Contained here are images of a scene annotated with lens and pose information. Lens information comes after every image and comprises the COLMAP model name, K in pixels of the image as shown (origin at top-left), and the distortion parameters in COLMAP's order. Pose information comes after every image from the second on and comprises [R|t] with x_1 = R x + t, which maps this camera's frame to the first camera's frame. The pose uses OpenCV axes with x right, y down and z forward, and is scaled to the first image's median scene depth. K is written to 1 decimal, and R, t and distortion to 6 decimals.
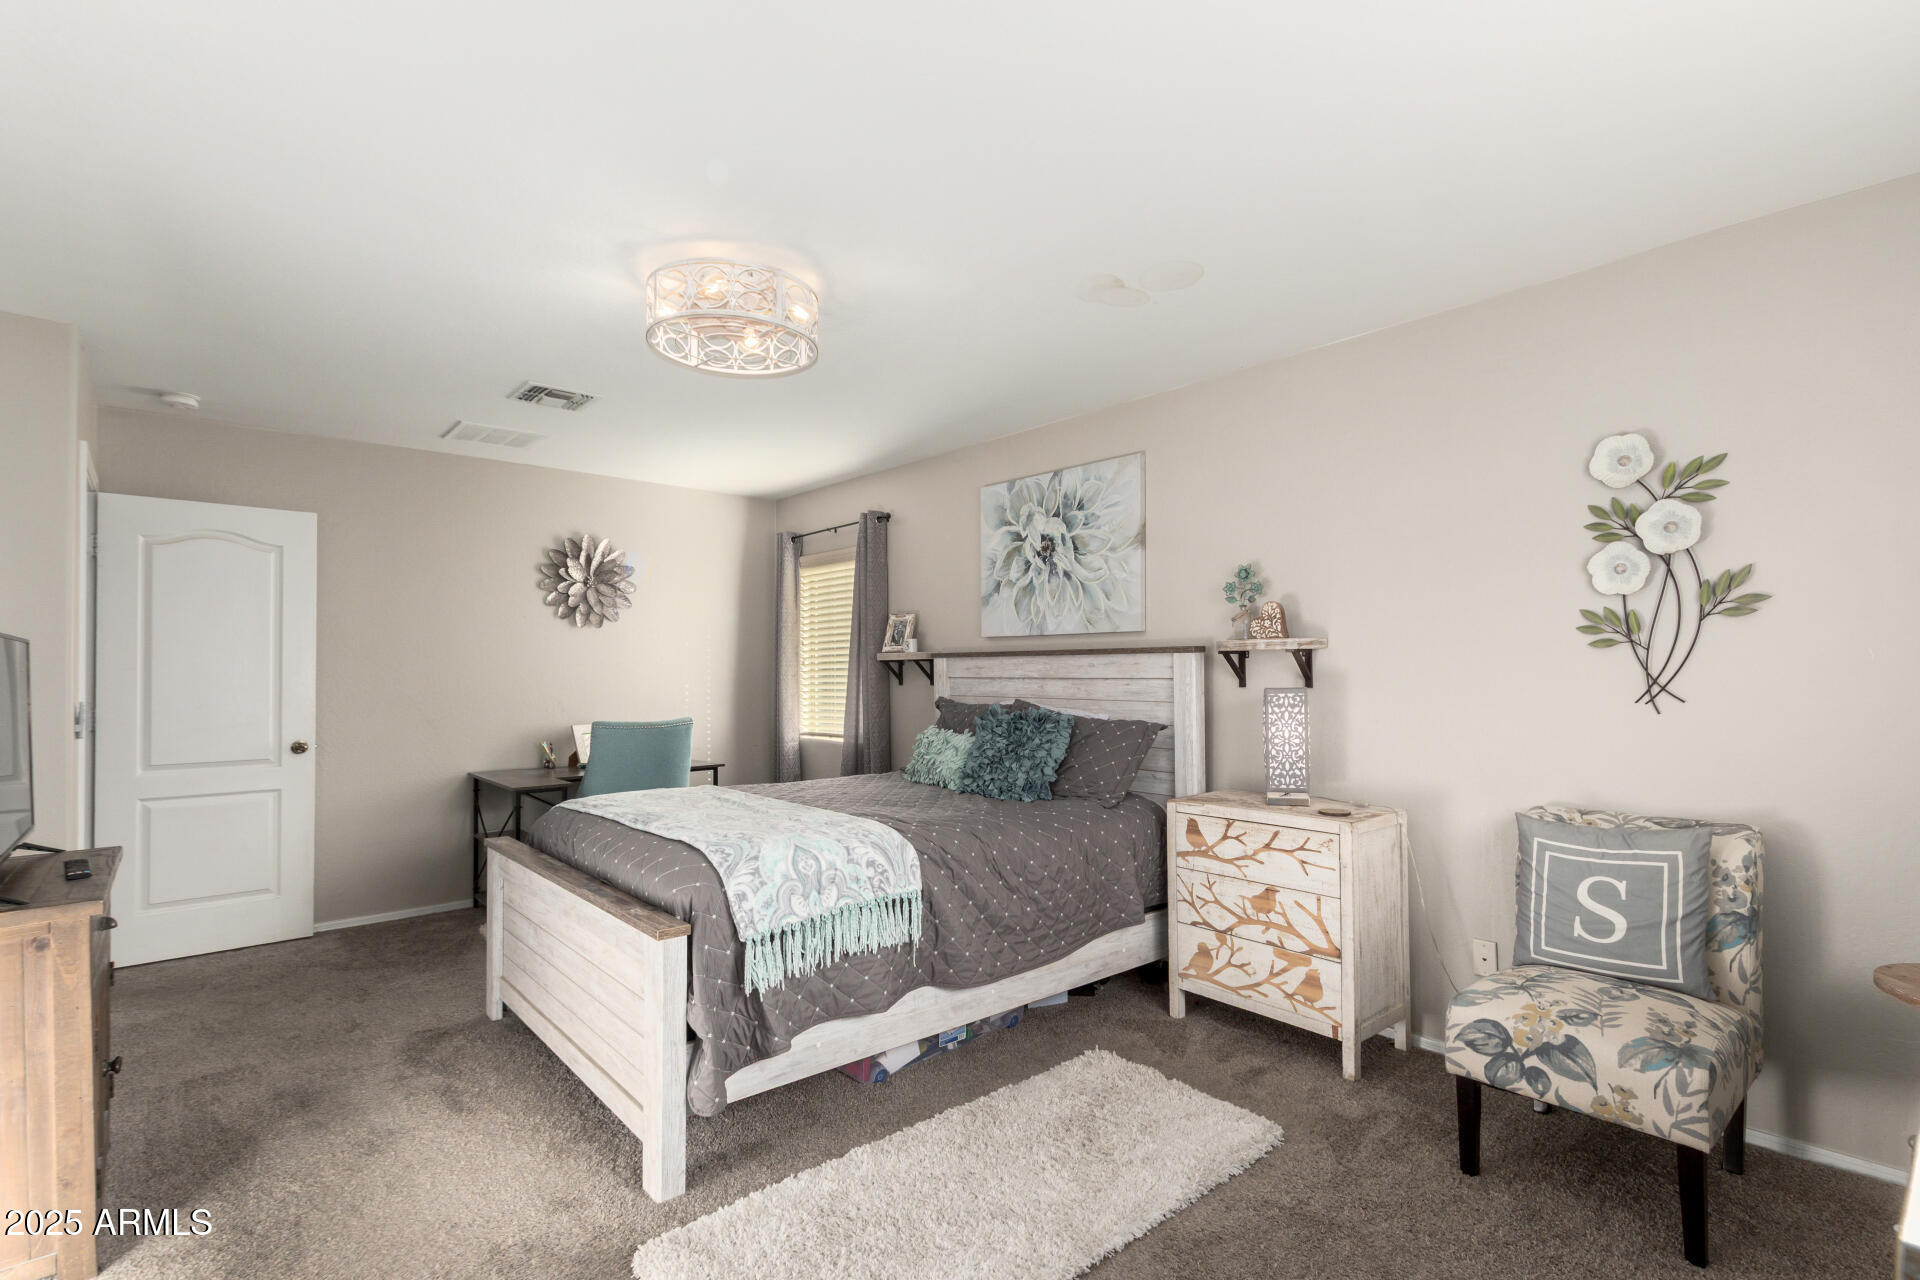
lens RADIAL K [[920.6, 0, 967.3], [0, 920.6, 660.0], [0, 0, 1]] dist [-0.001180, -0.000403]
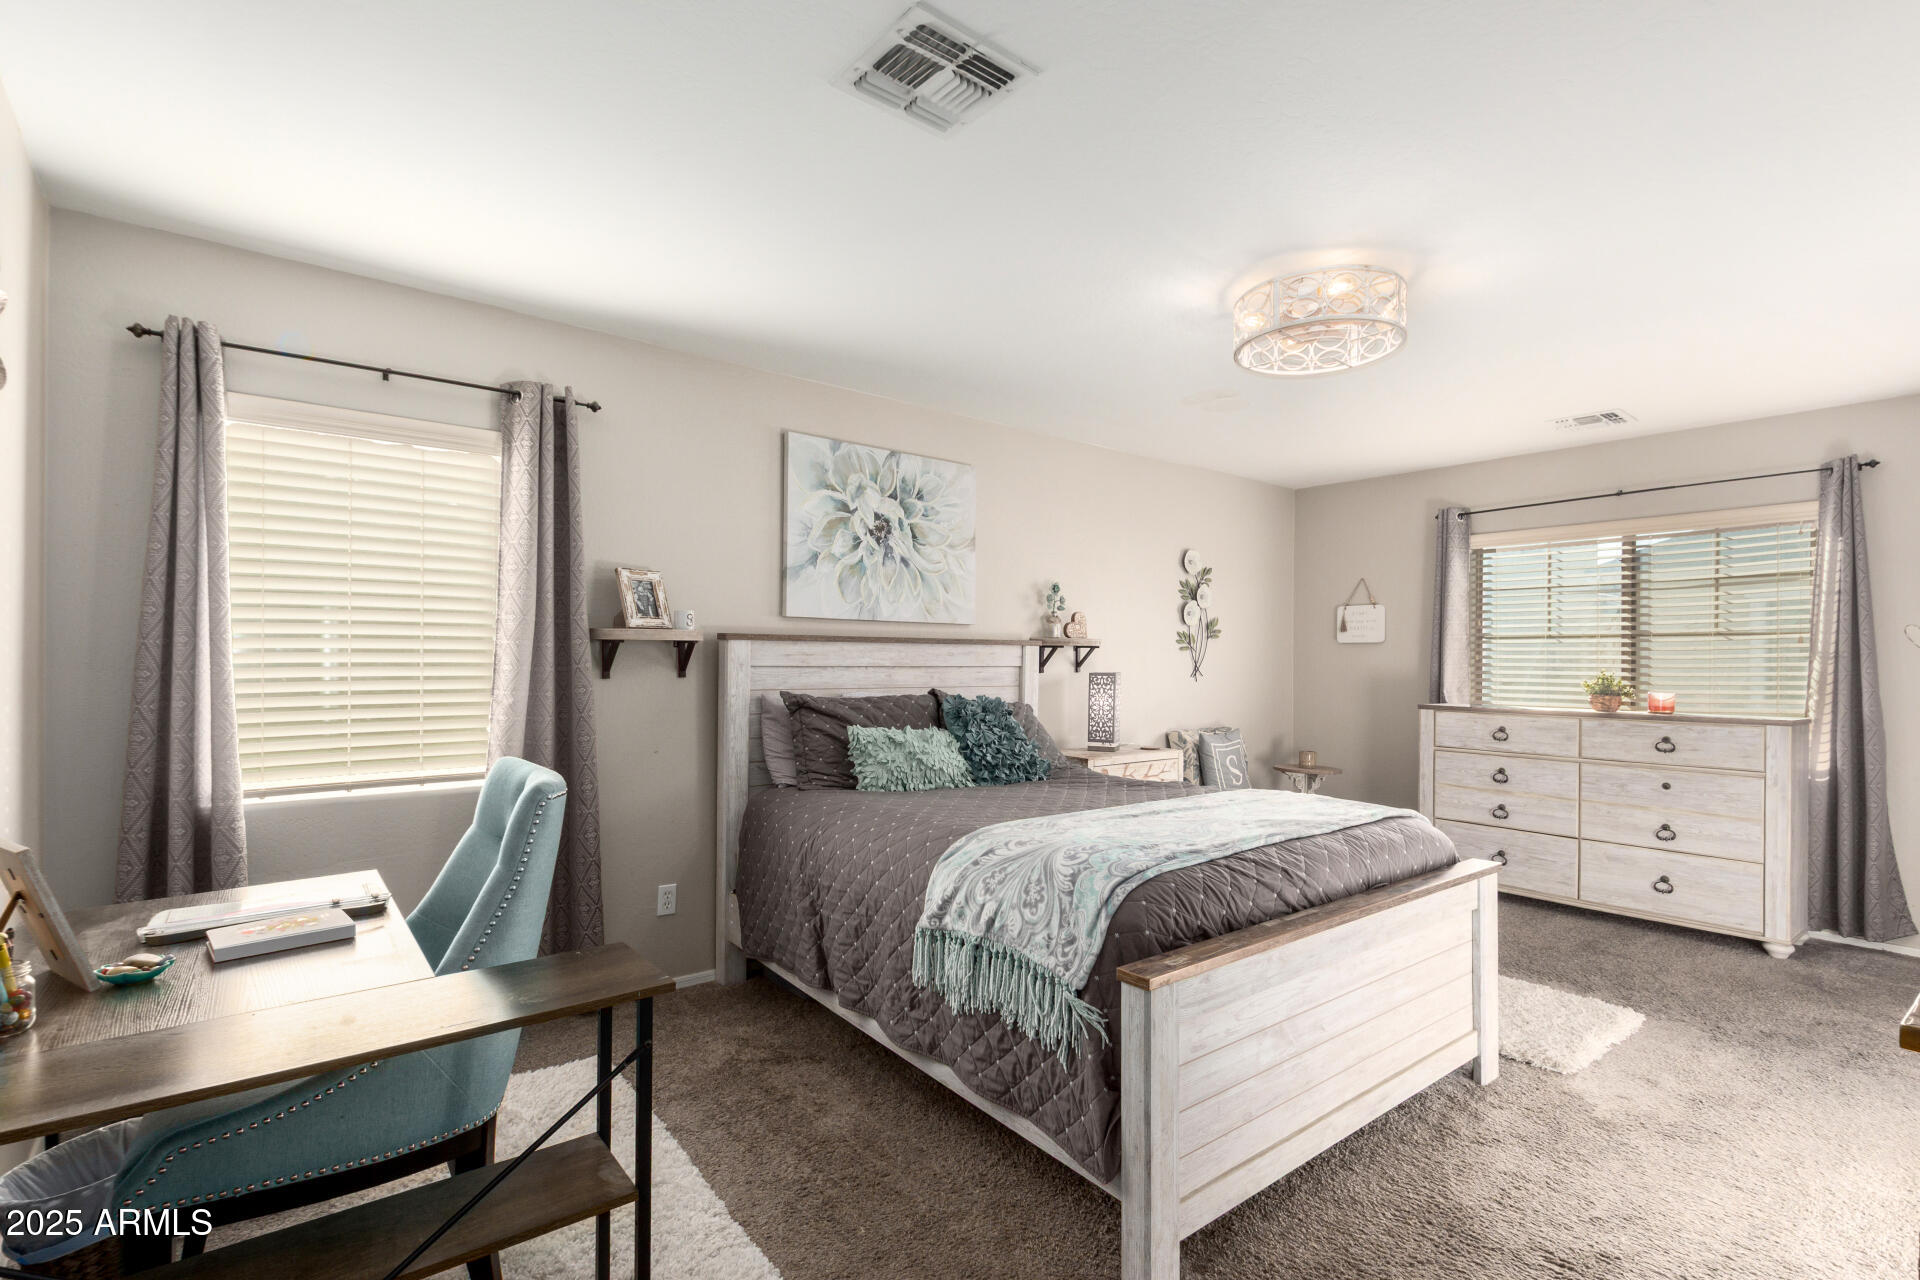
lens RADIAL K [[920.6, 0, 967.3], [0, 920.6, 660.0], [0, 0, 1]] dist [-0.001180, -0.000403]
pose [[0.020625, 0.003820, 0.999780, -0.857567], [-0.017049, 0.999849, -0.003469, 0.014673], [-0.999642, -0.016974, 0.020687, 0.896589]]
